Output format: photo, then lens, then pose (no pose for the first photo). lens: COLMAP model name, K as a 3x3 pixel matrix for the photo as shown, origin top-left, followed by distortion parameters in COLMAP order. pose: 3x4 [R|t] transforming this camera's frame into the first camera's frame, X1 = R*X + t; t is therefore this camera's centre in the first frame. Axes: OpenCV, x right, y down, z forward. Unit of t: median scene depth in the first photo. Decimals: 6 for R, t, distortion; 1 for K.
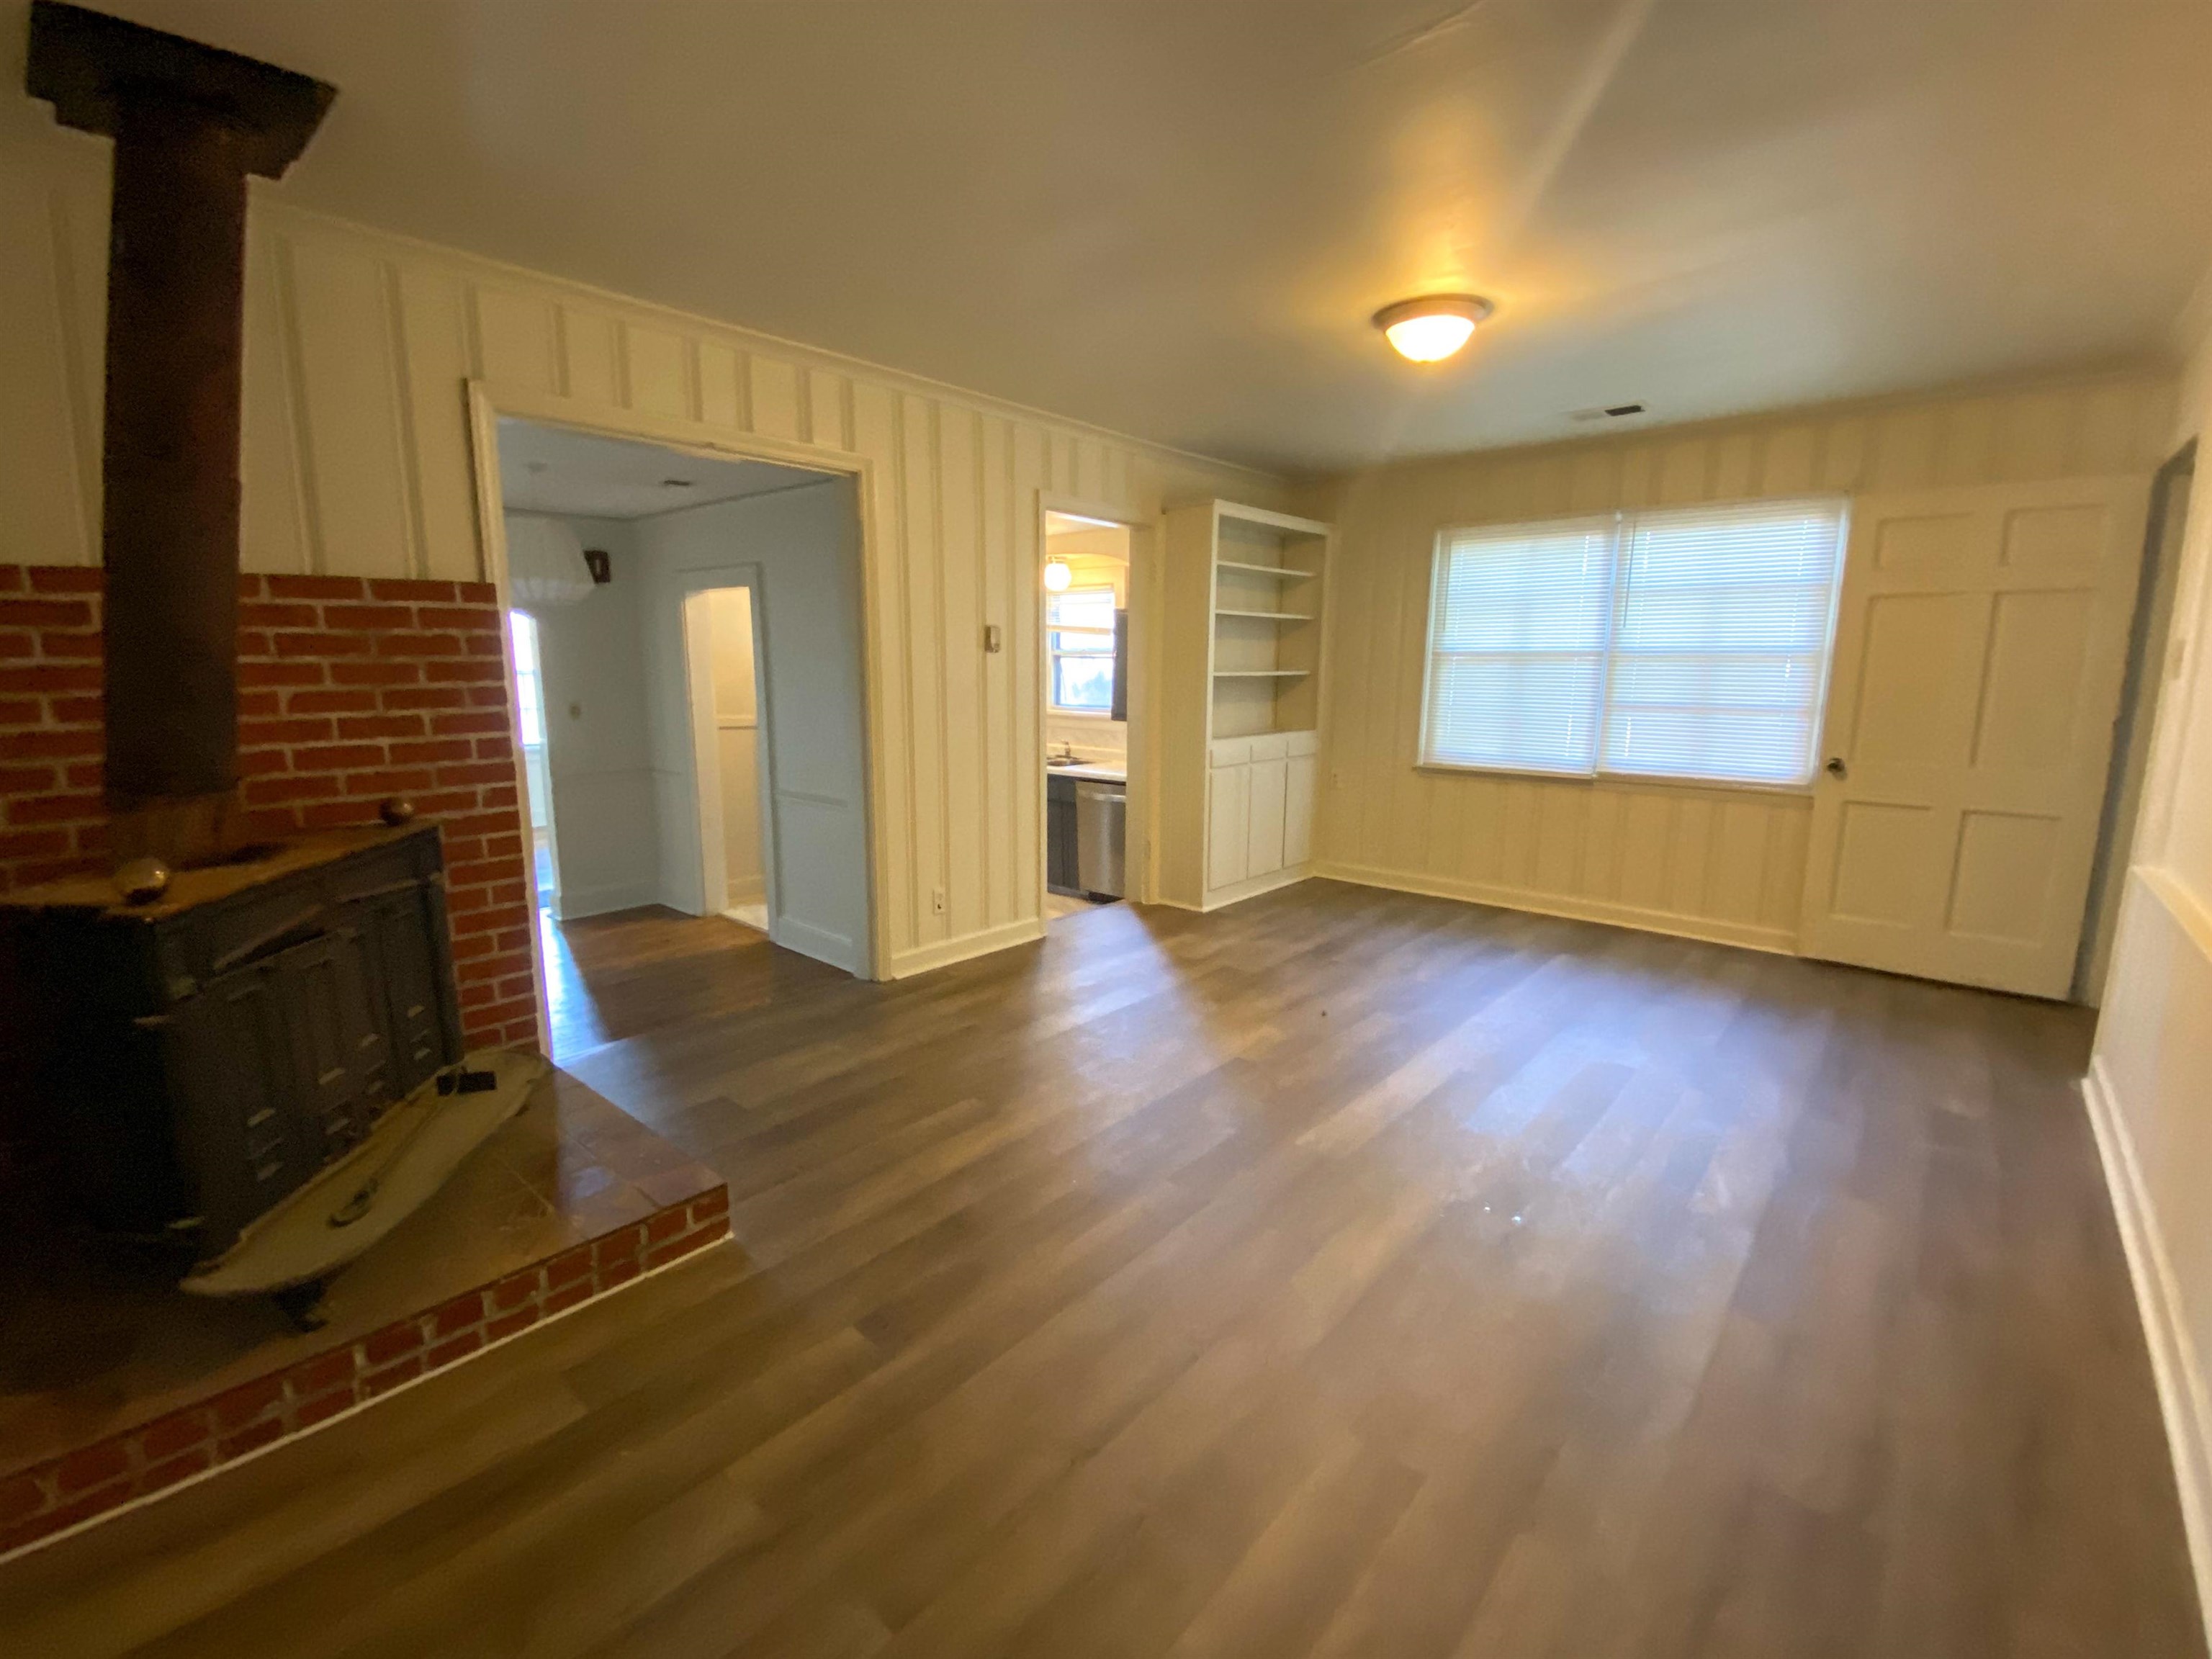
lens RADIAL K [[966.1, 0, 1106.0], [0, 966.1, 829.5], [0, 0, 1]] dist [0.062402, -0.022933]
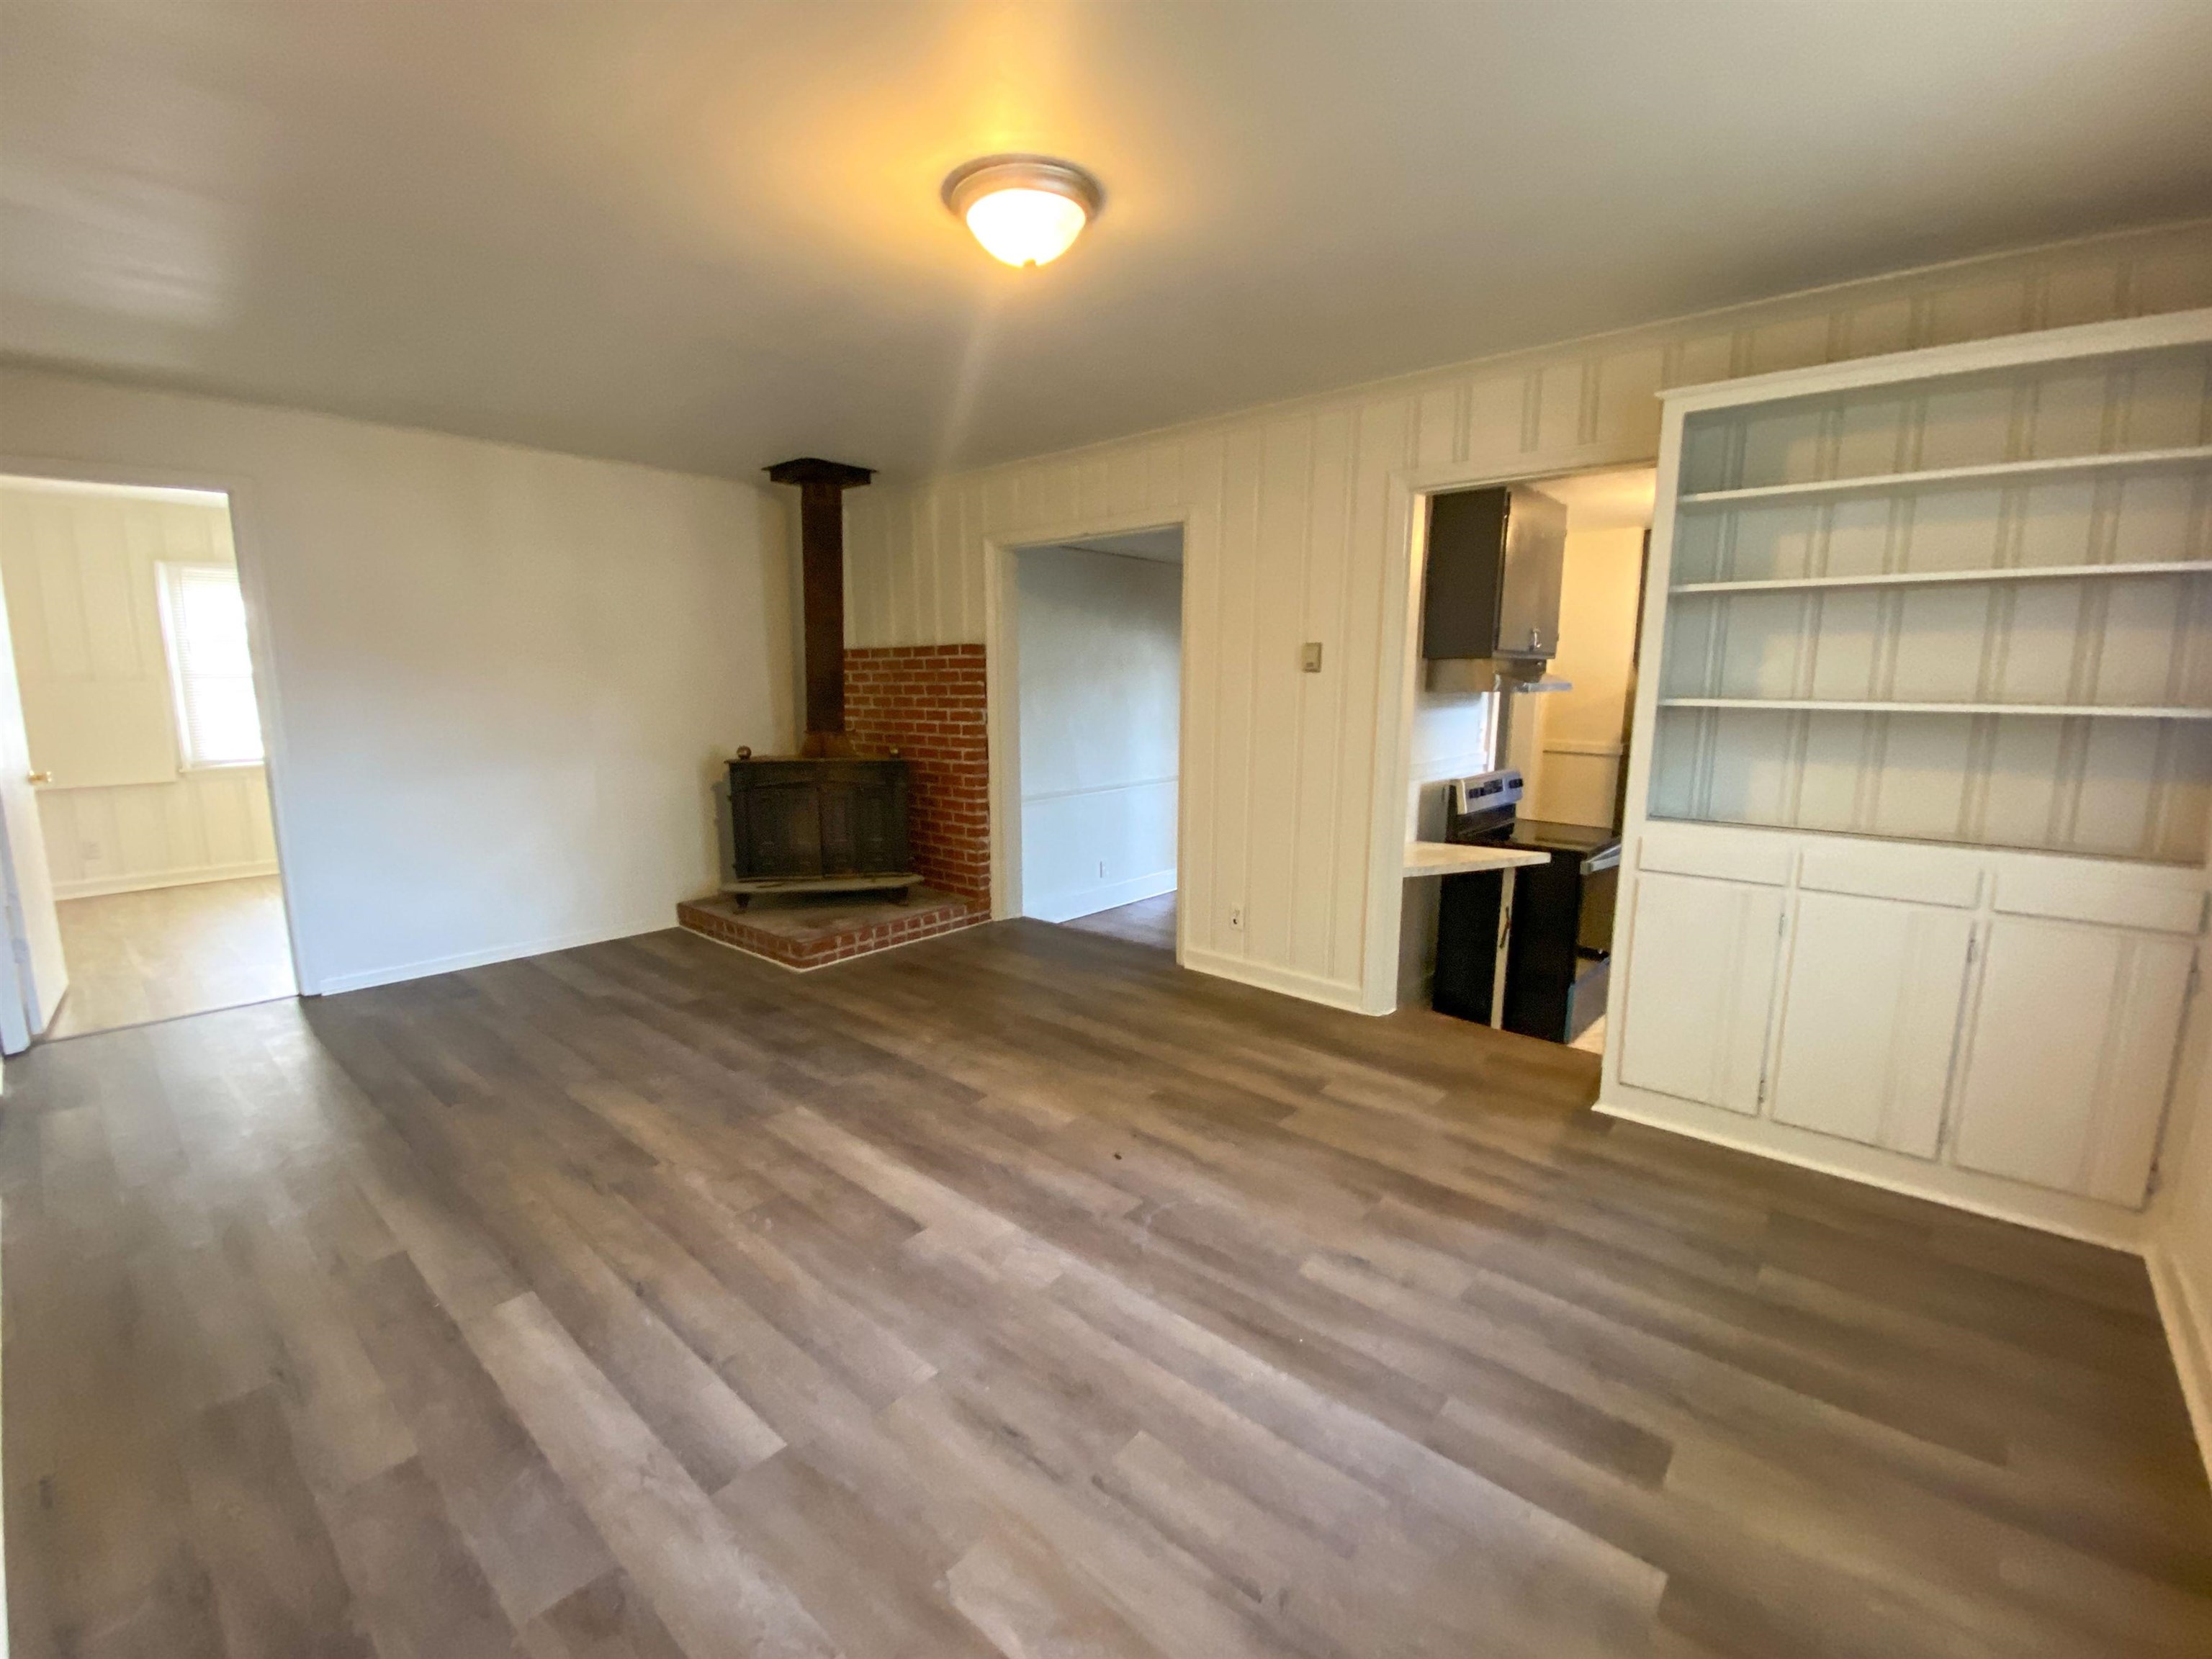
lens RADIAL K [[966.1, 0, 1106.0], [0, 966.1, 829.5], [0, 0, 1]] dist [0.062402, -0.022933]
pose [[-0.012498, 0.153622, -0.988051, 0.826135], [-0.169709, 0.973466, 0.153501, -0.149608], [0.985415, 0.169599, 0.013905, 0.835563]]
